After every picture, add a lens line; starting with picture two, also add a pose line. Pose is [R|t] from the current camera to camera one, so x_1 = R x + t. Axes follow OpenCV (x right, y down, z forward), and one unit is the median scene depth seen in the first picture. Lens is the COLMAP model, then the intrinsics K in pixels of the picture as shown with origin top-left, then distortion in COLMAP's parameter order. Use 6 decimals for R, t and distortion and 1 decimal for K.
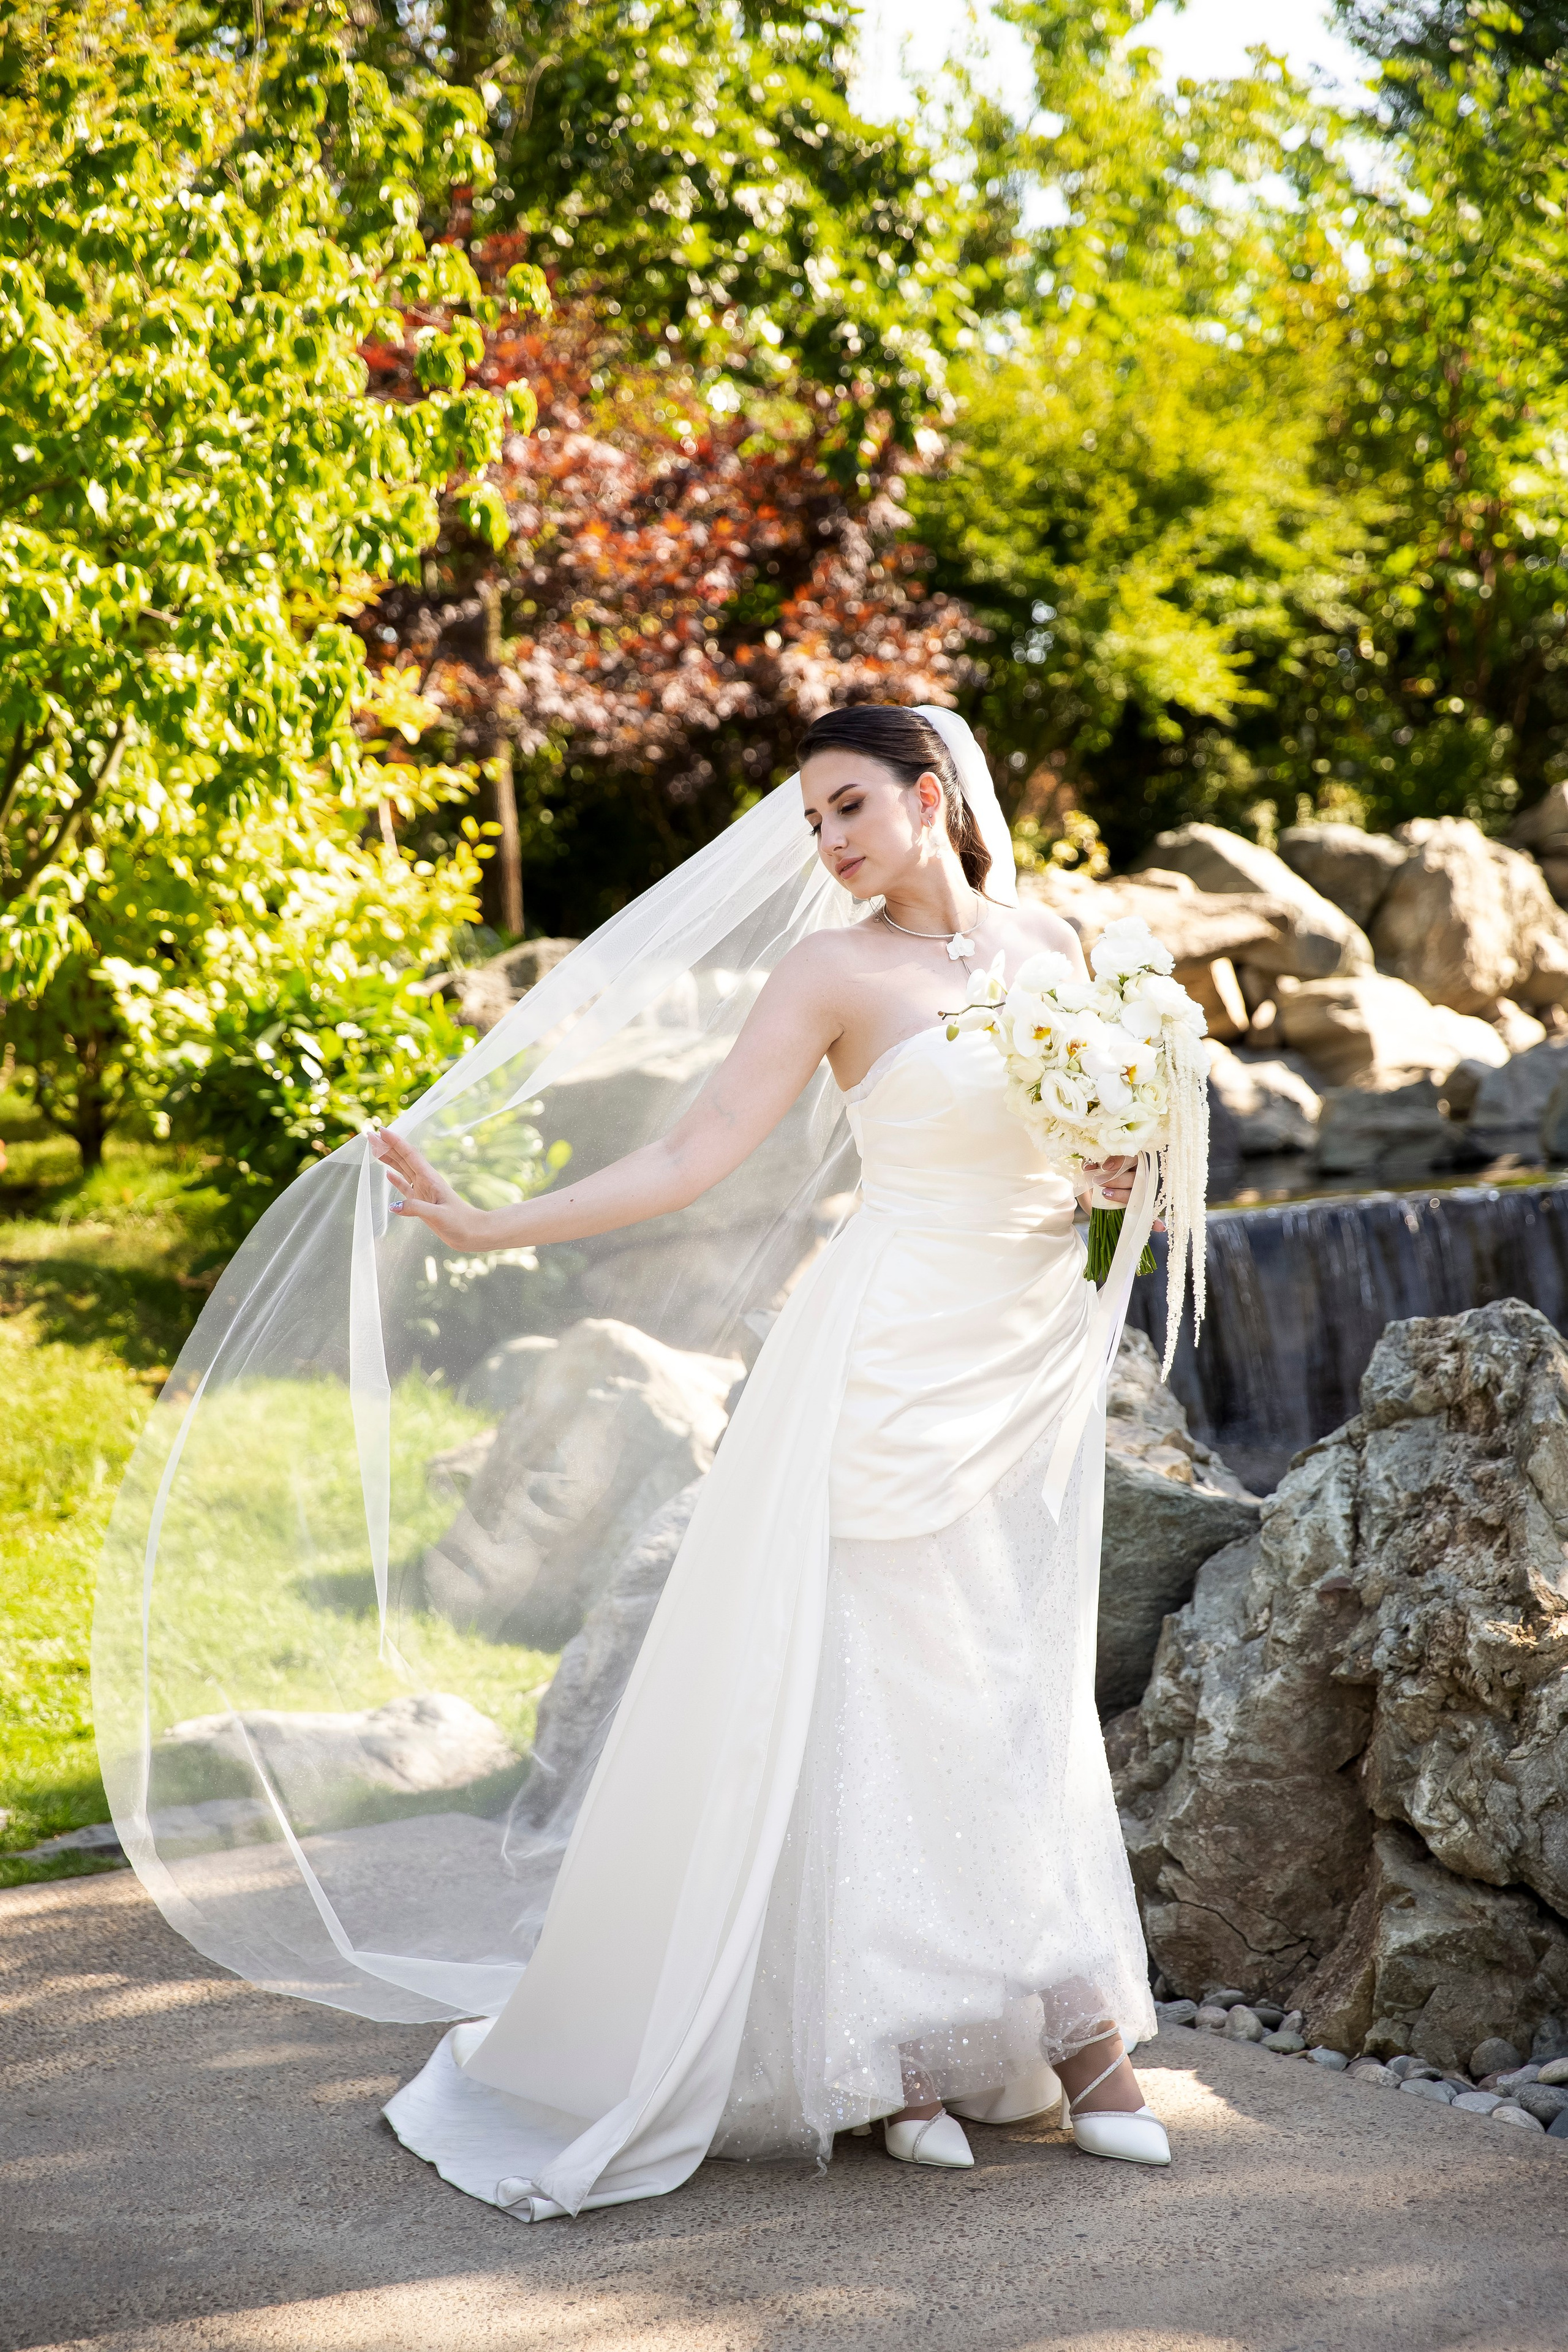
lens RADIAL K [[4362.6, 0, 757.4], [0, 4362.6, 1160.6], [0, 0, 1]] dist [0.238463, 0.000000]
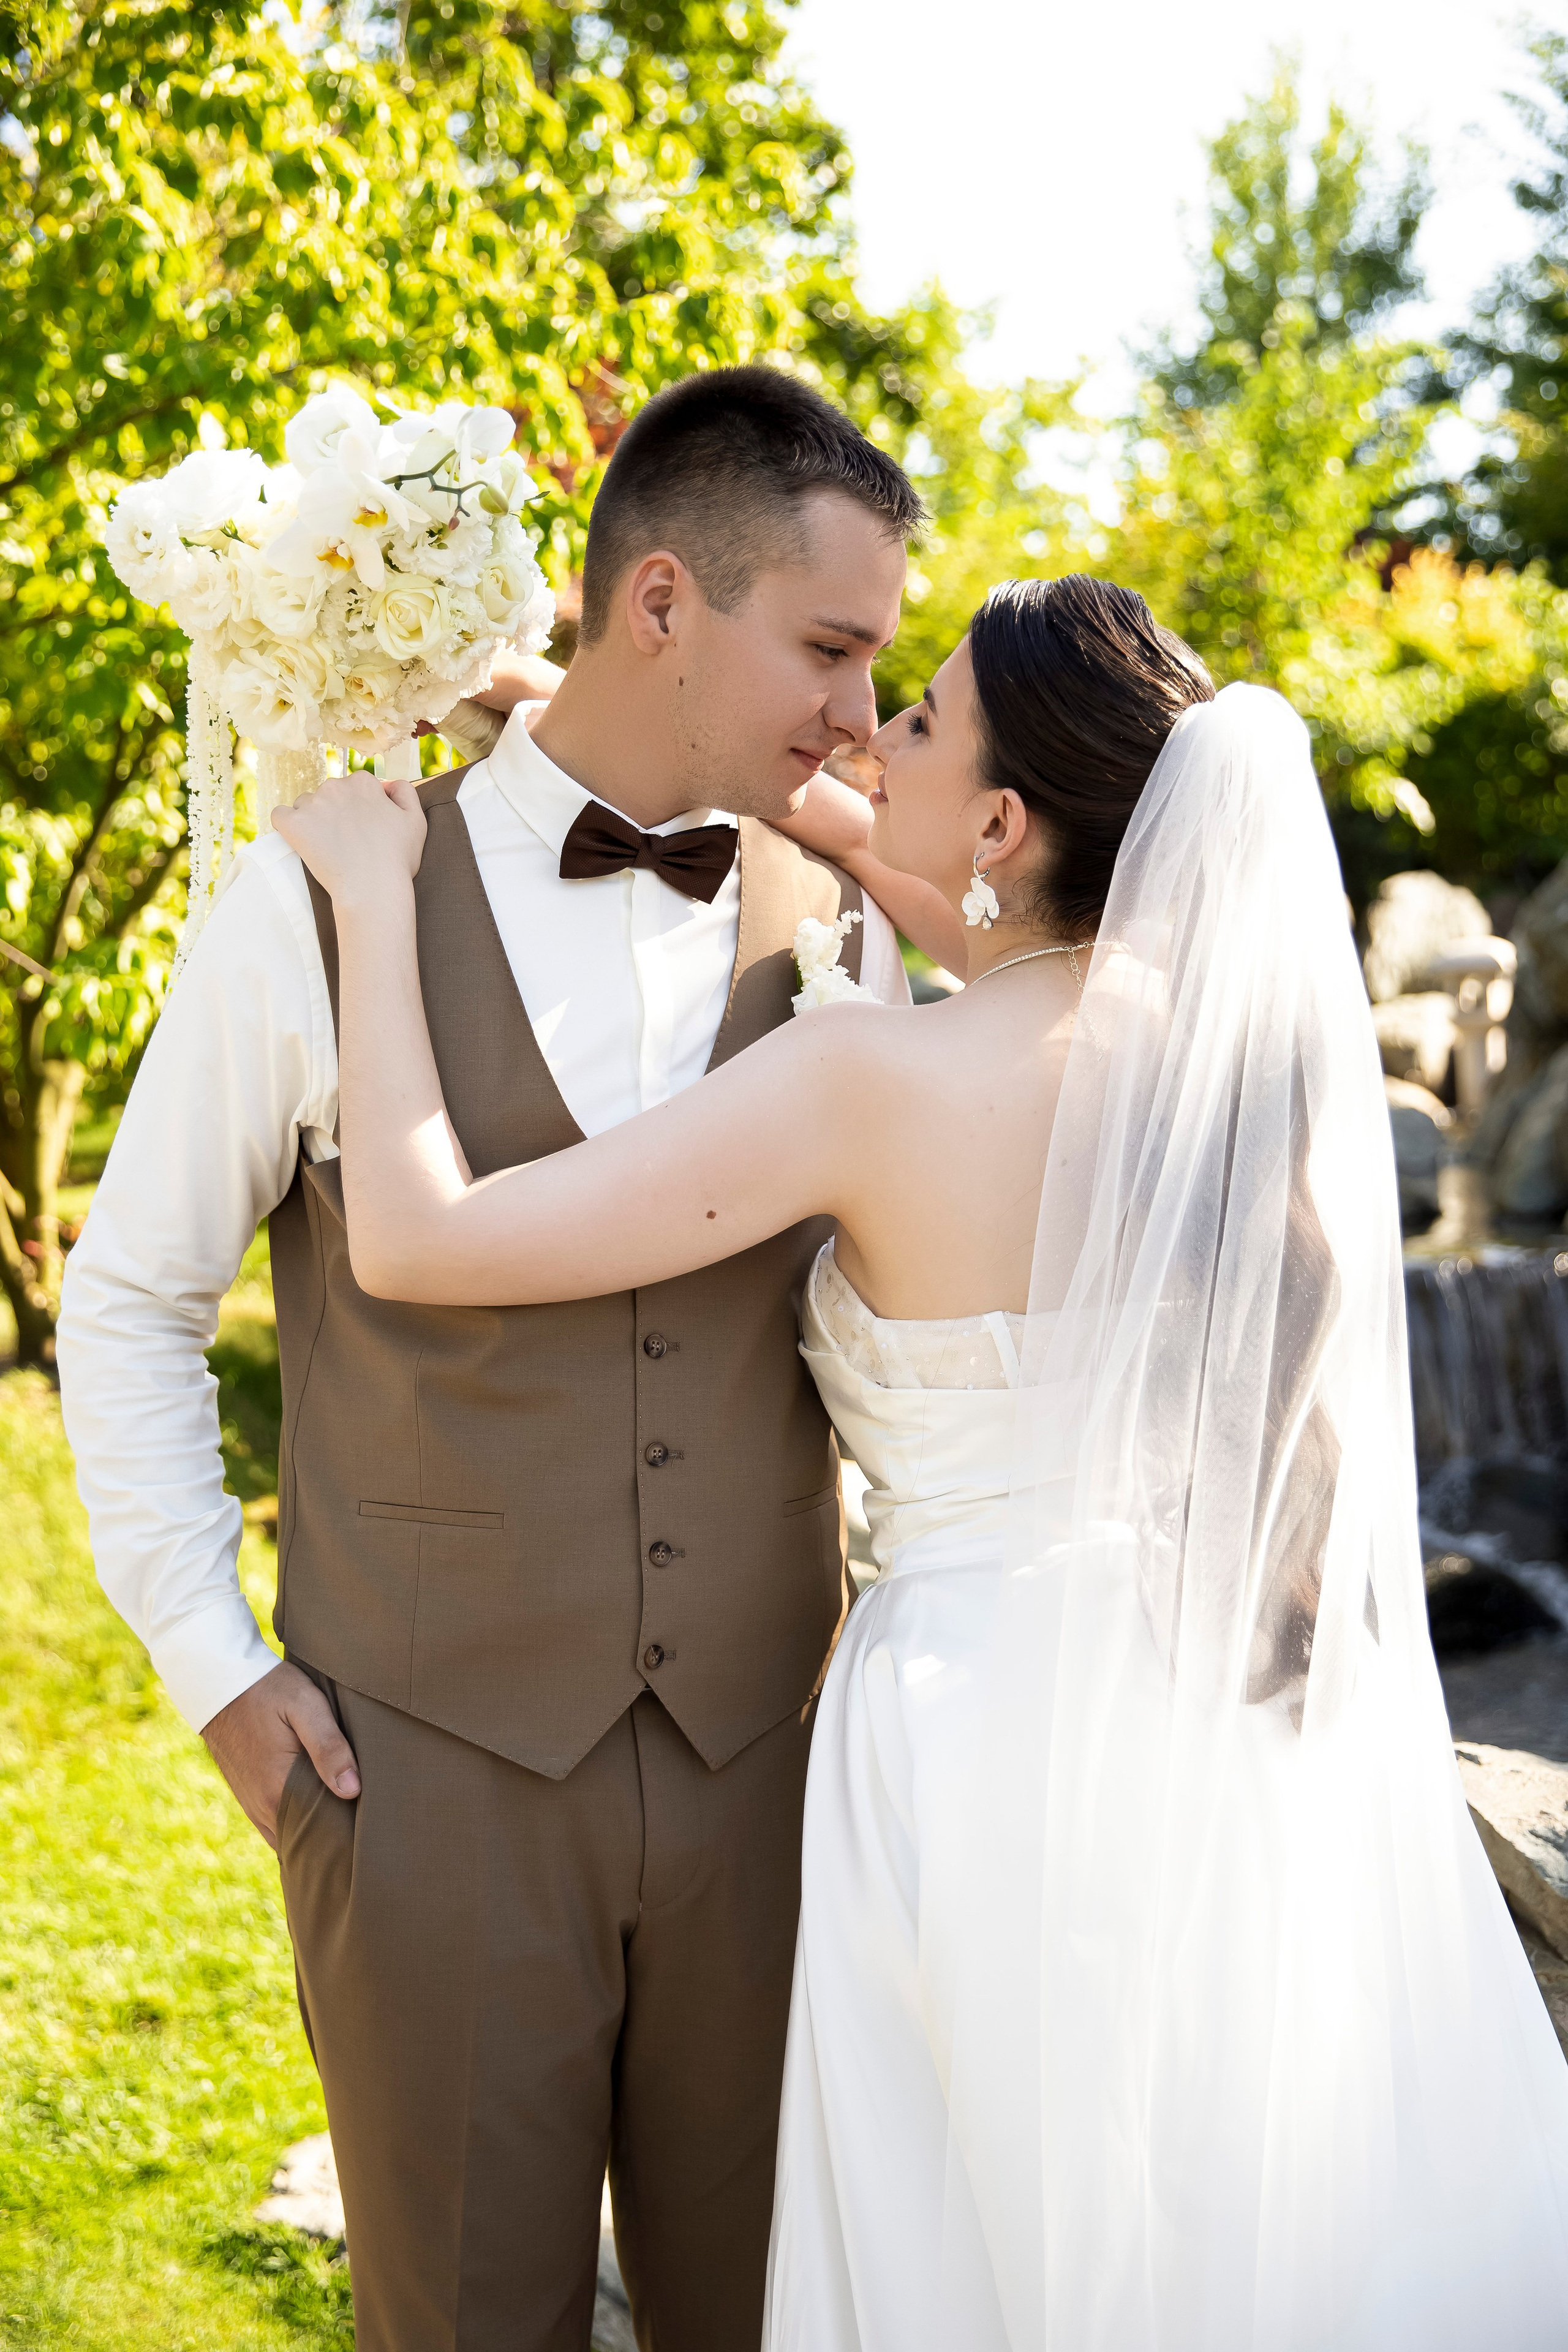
lens RADIAL K [[2771.6, 0, 796.1], [0, 2771.6, 1161.9], [0, 0, 1]] dist [0.076428, 0.000000]
pose [[0.997886, 0.020929, 0.061526, -0.073815], [-0.021461, 0.999738, 0.007990, -0.026180], [-0.061343, -0.009293, 0.998073, 0.493510]]
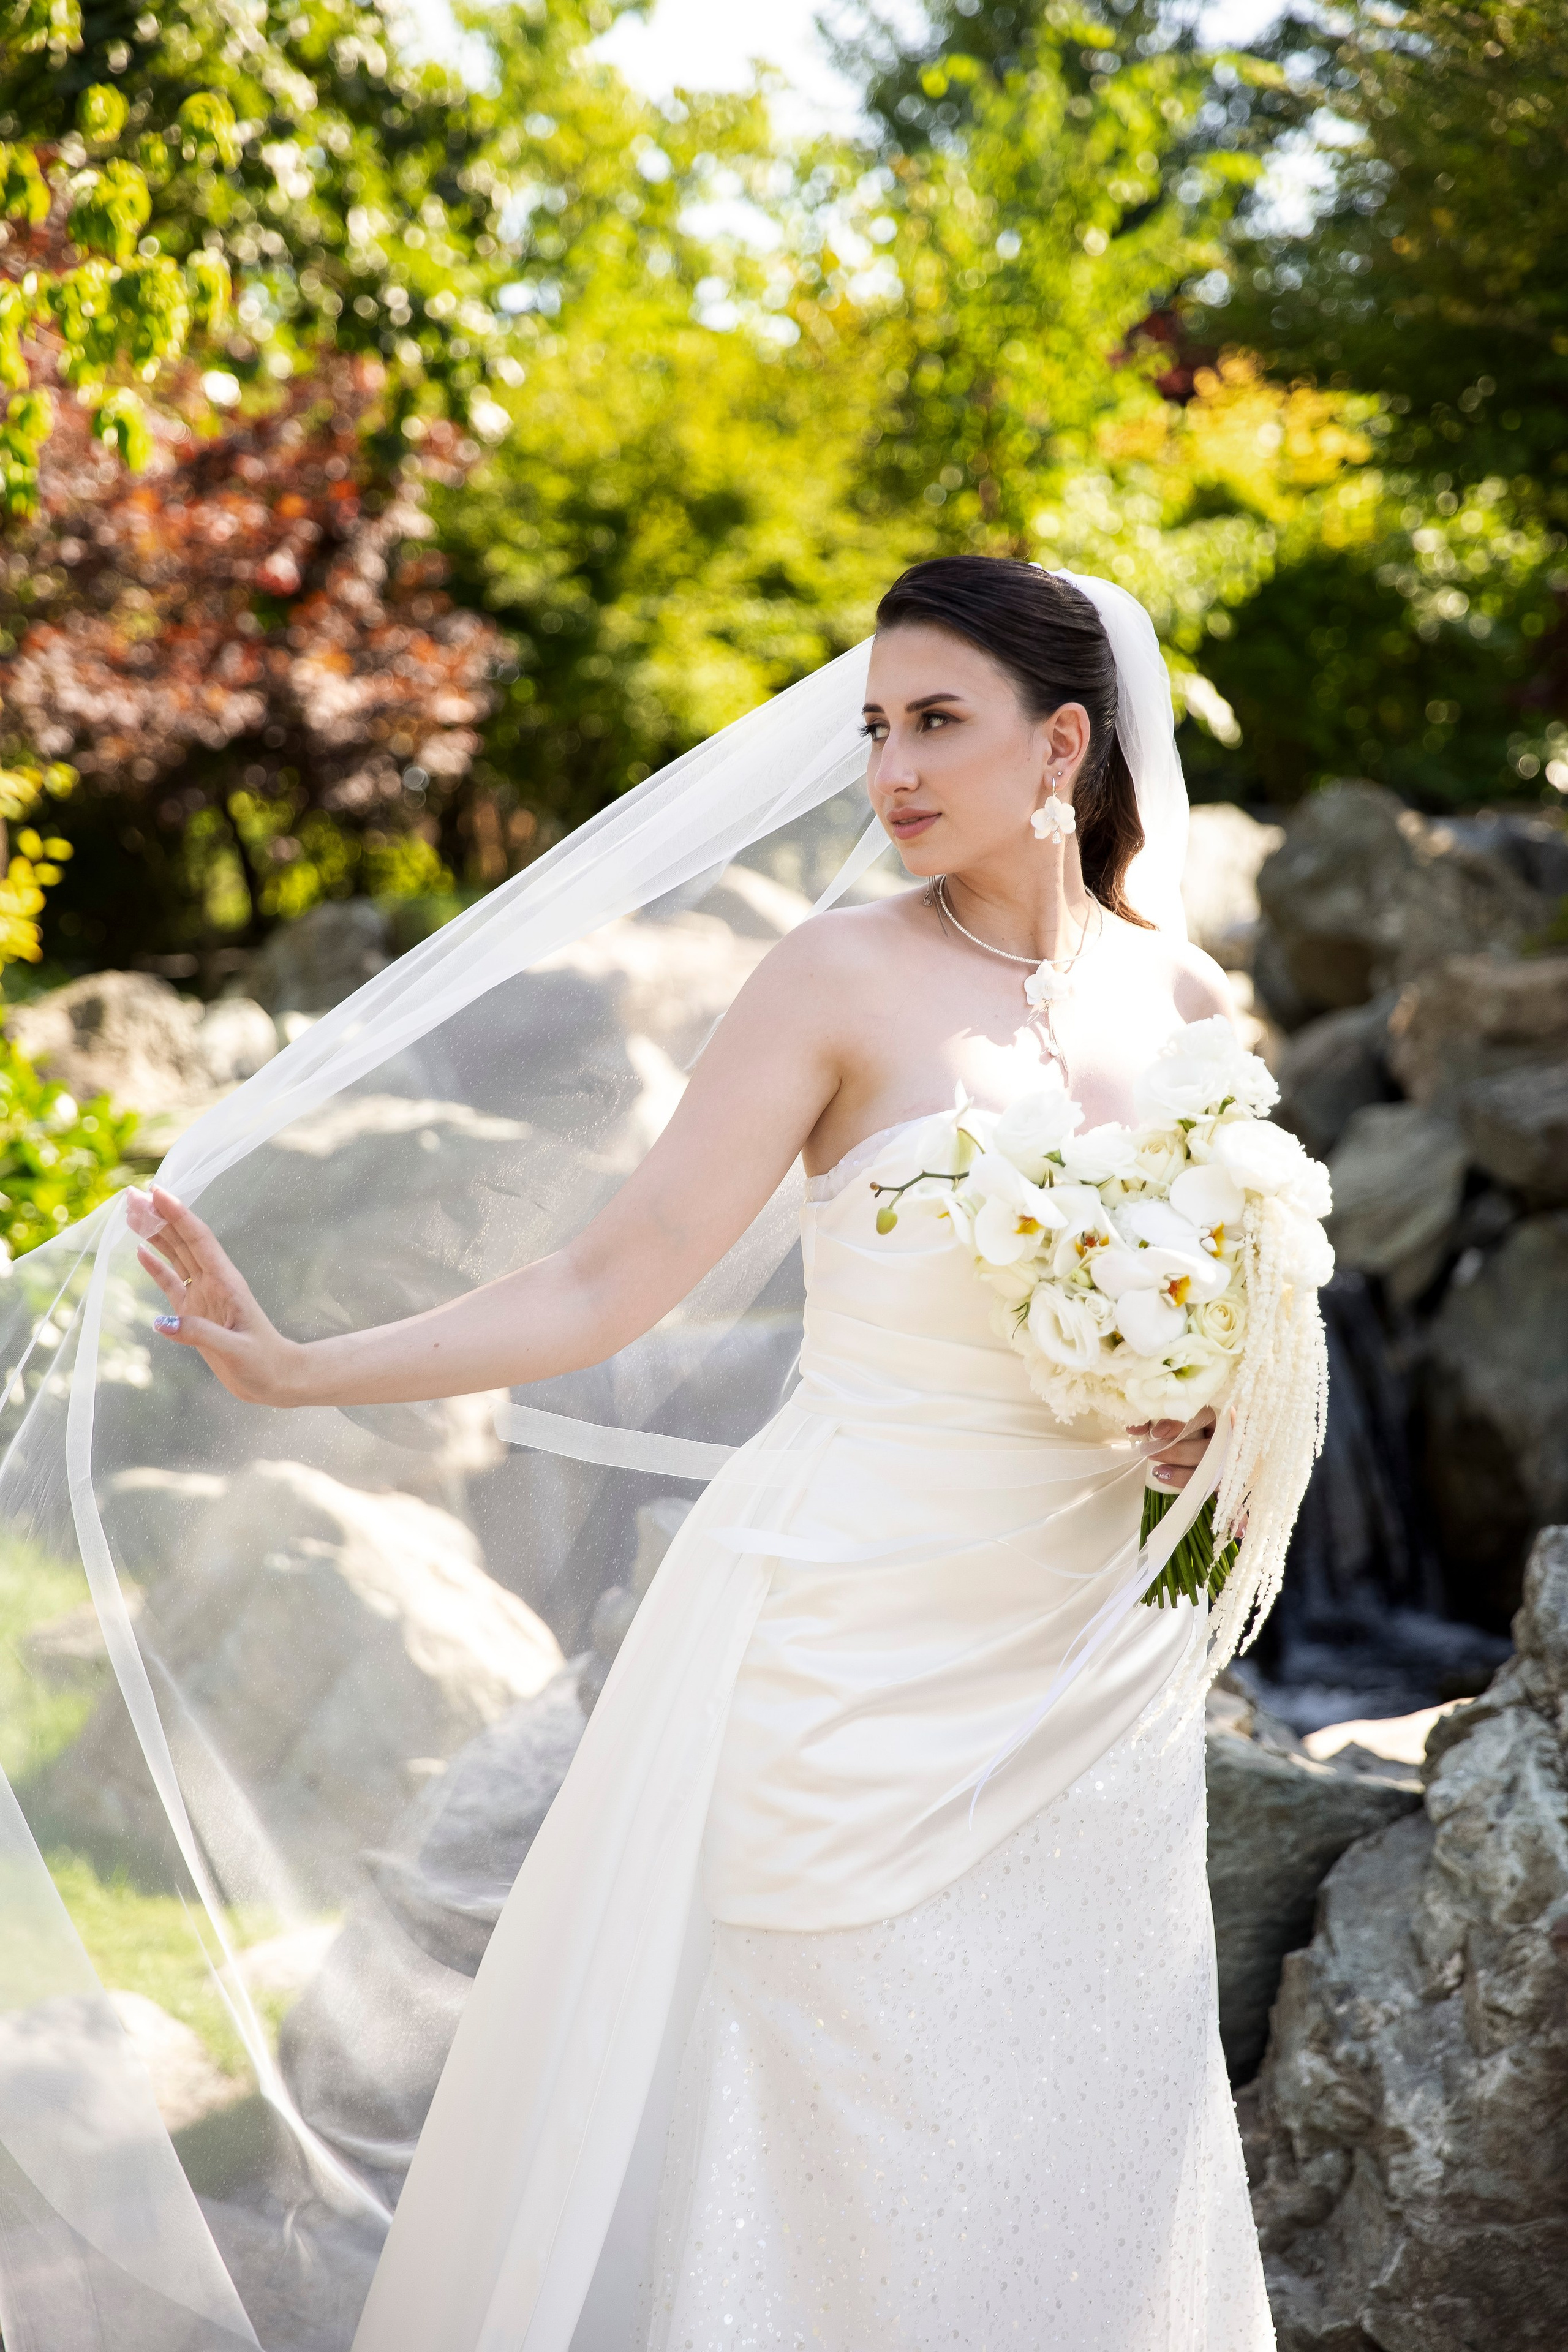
lens RADIAL K [[4362.6, 0, 785.1], [0, 4362.6, 1180.8], [0, 0, 1]] dist [0.238463, 0.000000]
pose [[0.988730, 0.013598, 0.149090, -0.064841], [-0.012603, 0.999892, -0.007618, -0.009758], [-0.149177, 0.005653, 0.988794, 0.213065]]
